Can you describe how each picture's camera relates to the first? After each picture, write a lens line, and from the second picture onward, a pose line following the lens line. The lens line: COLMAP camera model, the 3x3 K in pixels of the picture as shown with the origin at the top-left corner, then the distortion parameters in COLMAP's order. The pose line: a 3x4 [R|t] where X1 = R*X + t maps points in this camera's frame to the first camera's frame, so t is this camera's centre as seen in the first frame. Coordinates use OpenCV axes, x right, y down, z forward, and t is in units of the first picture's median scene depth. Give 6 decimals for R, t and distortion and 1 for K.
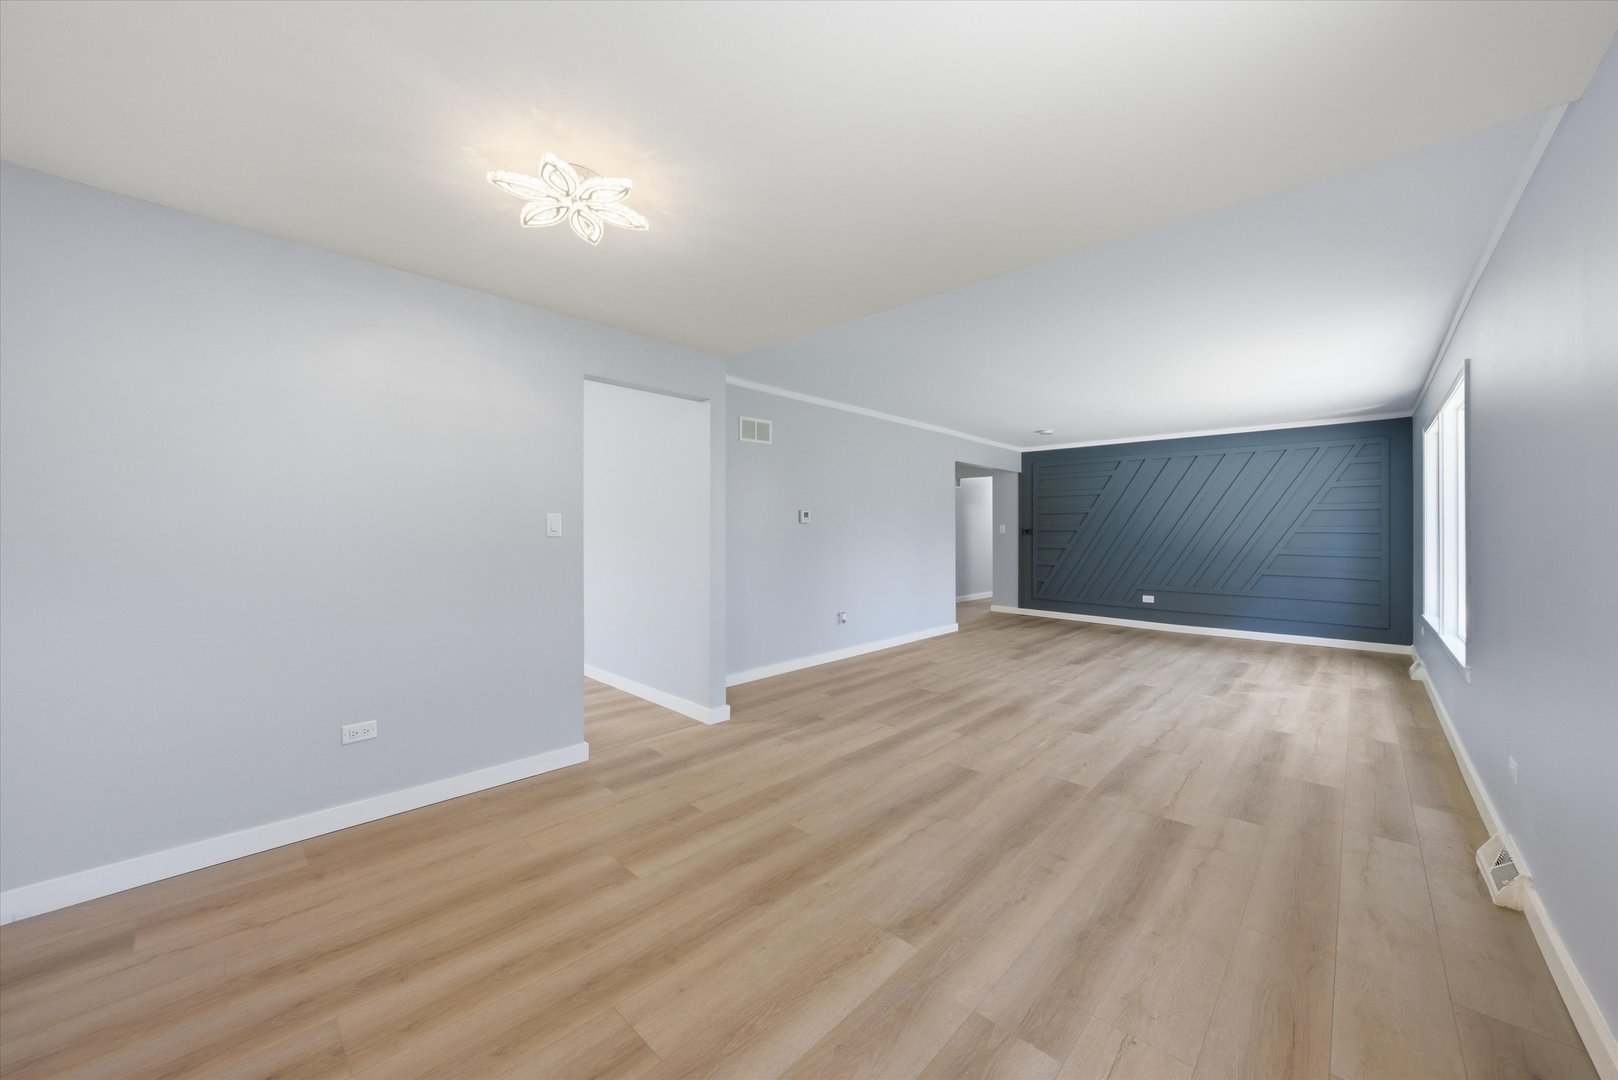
lens RADIAL K [[581.5, 0, 803.2], [0, 581.5, 534.4], [0, 0, 1]] dist [0.003544, 0.000415]
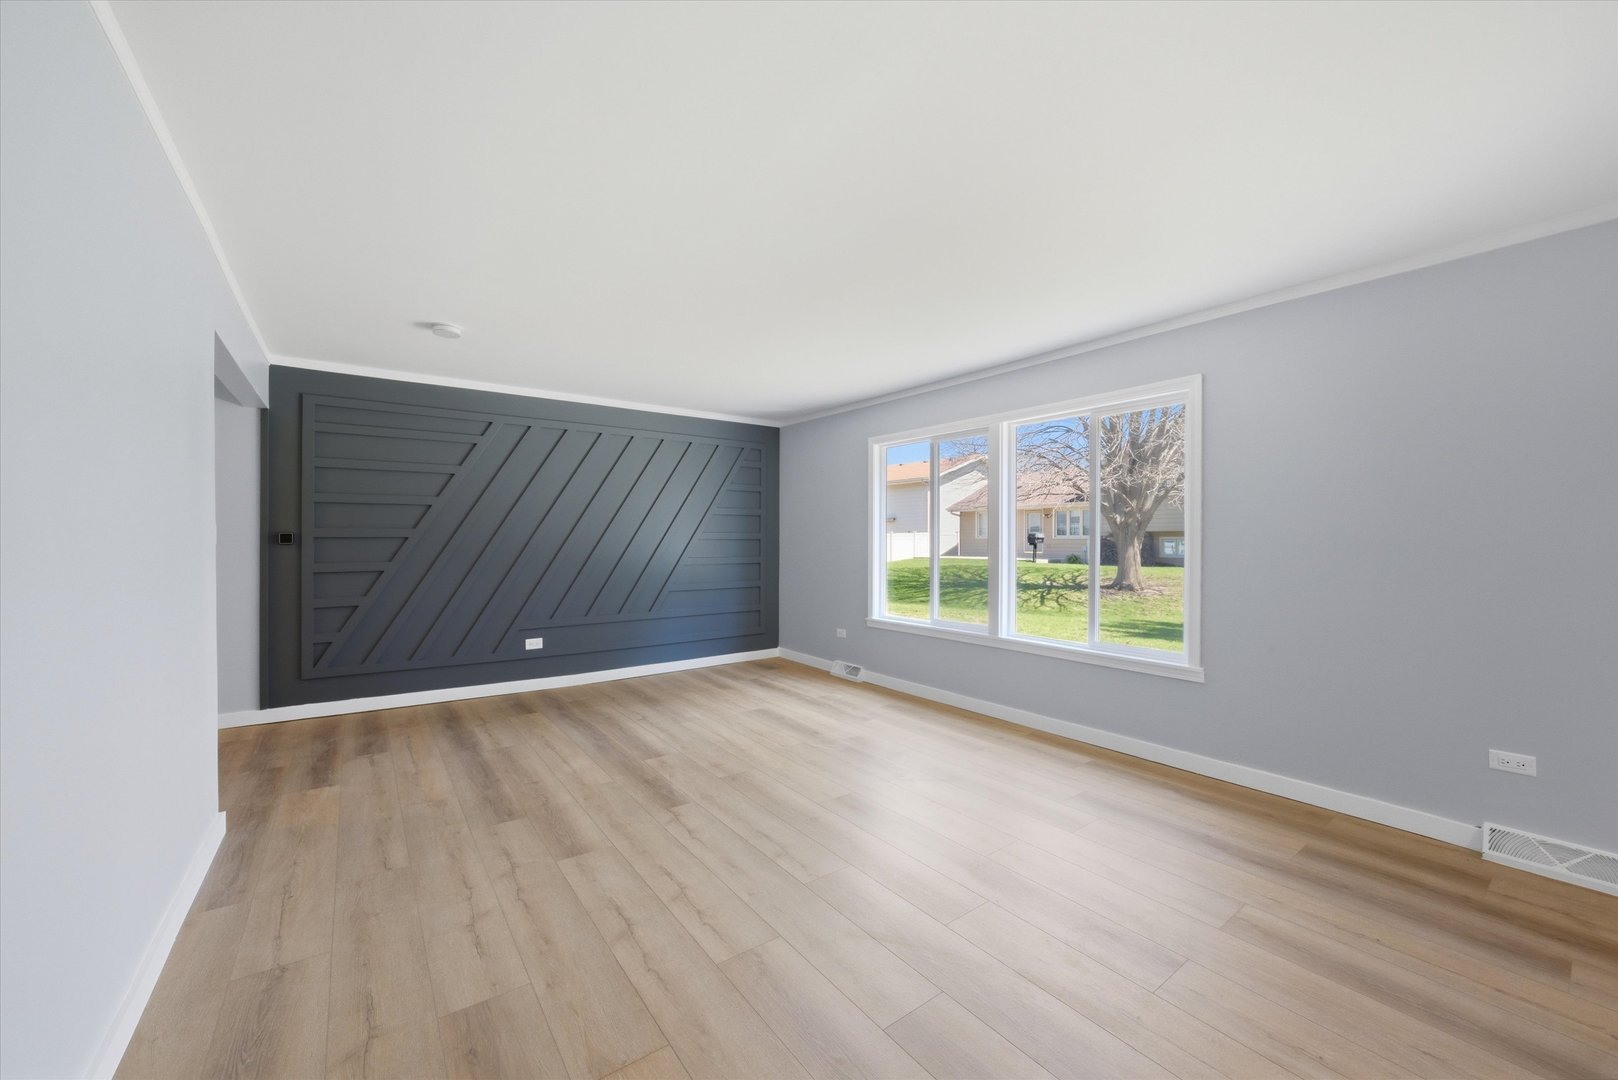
lens RADIAL K [[628.2, 0, 806.1], [0, 628.2, 511.5], [0, 0, 1]] dist [0.000765, 0.000250]
pose [[0.184847, 0.040091, 0.981949, -0.052824], [0.010907, 0.999022, -0.042841, -0.000071], [-0.982707, 0.018629, 0.184229, 0.927871]]
